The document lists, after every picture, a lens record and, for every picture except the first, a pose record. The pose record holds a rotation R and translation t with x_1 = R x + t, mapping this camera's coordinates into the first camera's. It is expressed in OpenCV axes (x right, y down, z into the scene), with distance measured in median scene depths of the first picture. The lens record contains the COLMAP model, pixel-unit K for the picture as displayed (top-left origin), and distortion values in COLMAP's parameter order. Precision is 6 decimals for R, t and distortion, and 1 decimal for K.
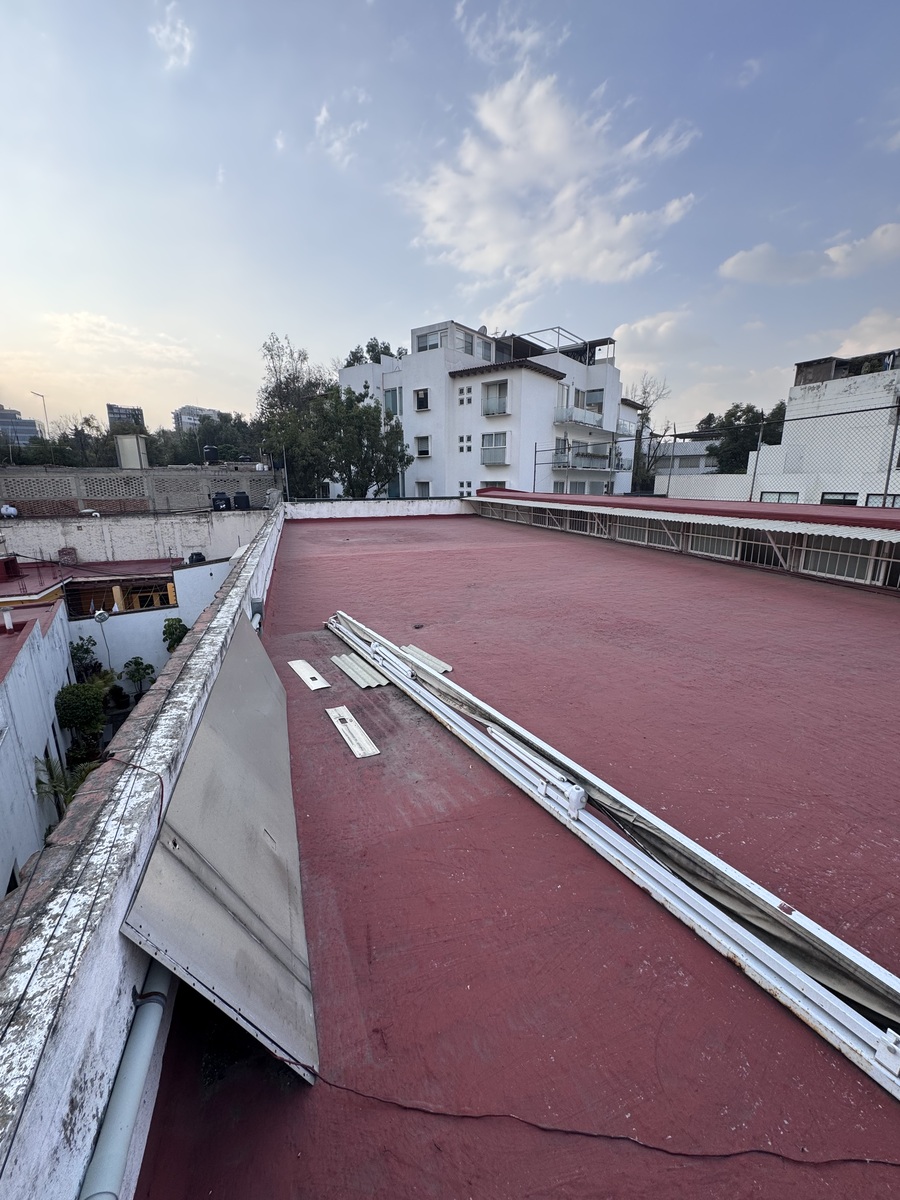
lens RADIAL K [[476.4, 0, 450.7], [0, 476.4, 617.2], [0, 0, 1]] dist [-0.002386, 0.000498]
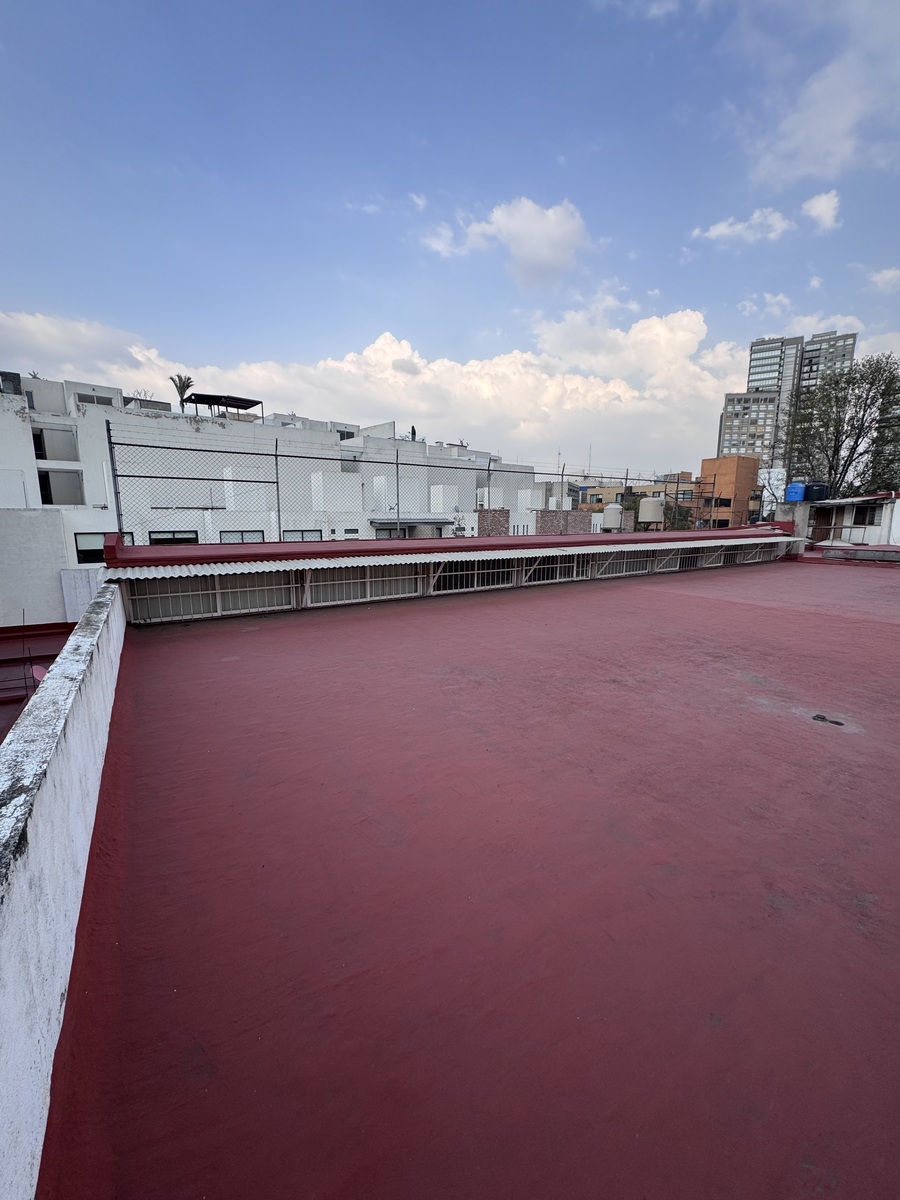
lens RADIAL K [[476.4, 0, 449.4], [0, 476.4, 596.5], [0, 0, 1]] dist [-0.002386, 0.000498]
pose [[-0.273993, -0.153570, 0.949391, -0.213736], [0.263612, 0.937369, 0.227703, -0.185175], [-0.924898, 0.312660, -0.216350, 0.651035]]
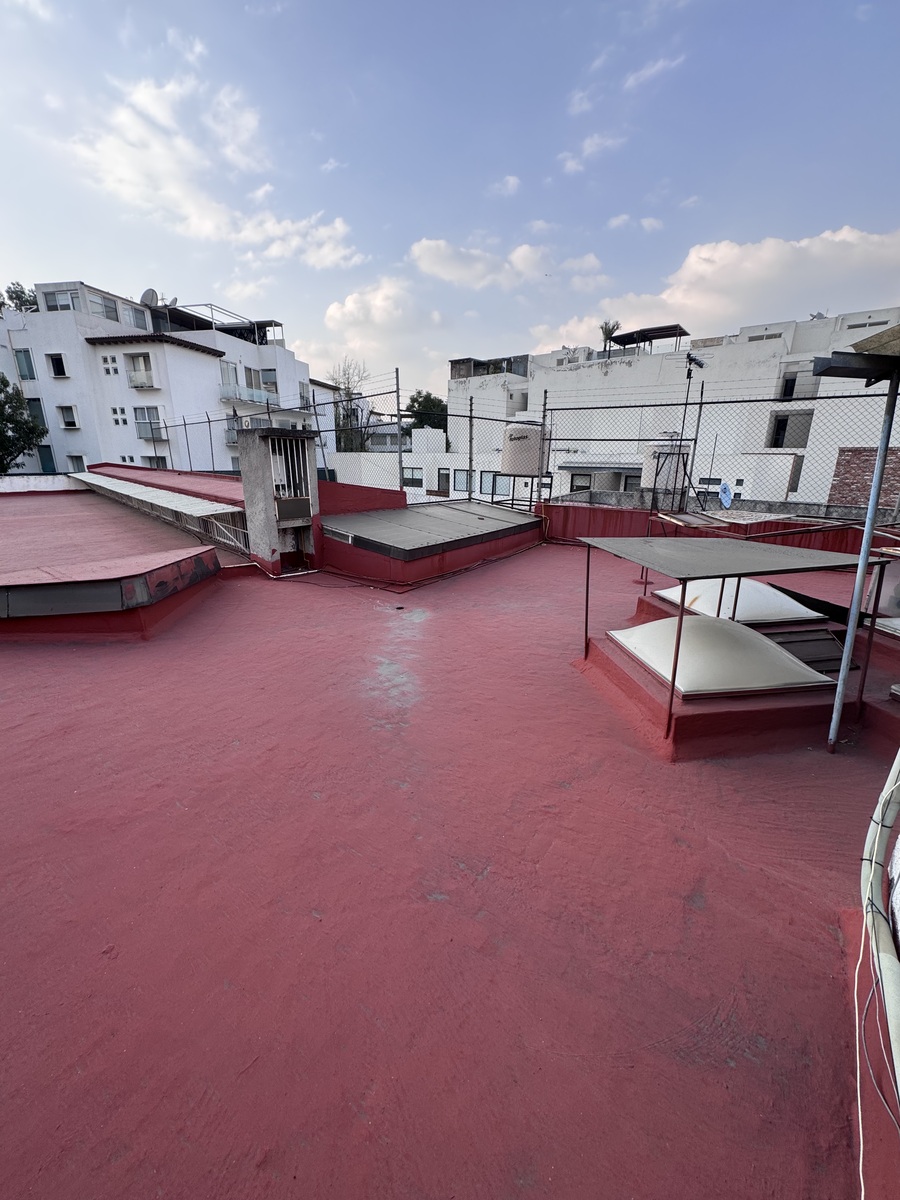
lens RADIAL K [[476.4, 0, 449.6], [0, 476.4, 602.3], [0, 0, 1]] dist [-0.002386, 0.000498]
pose [[0.906204, -0.114564, 0.407025, 0.219668], [0.104822, 0.993416, 0.046238, 0.034874], [-0.409642, 0.000764, 0.912246, -0.154755]]
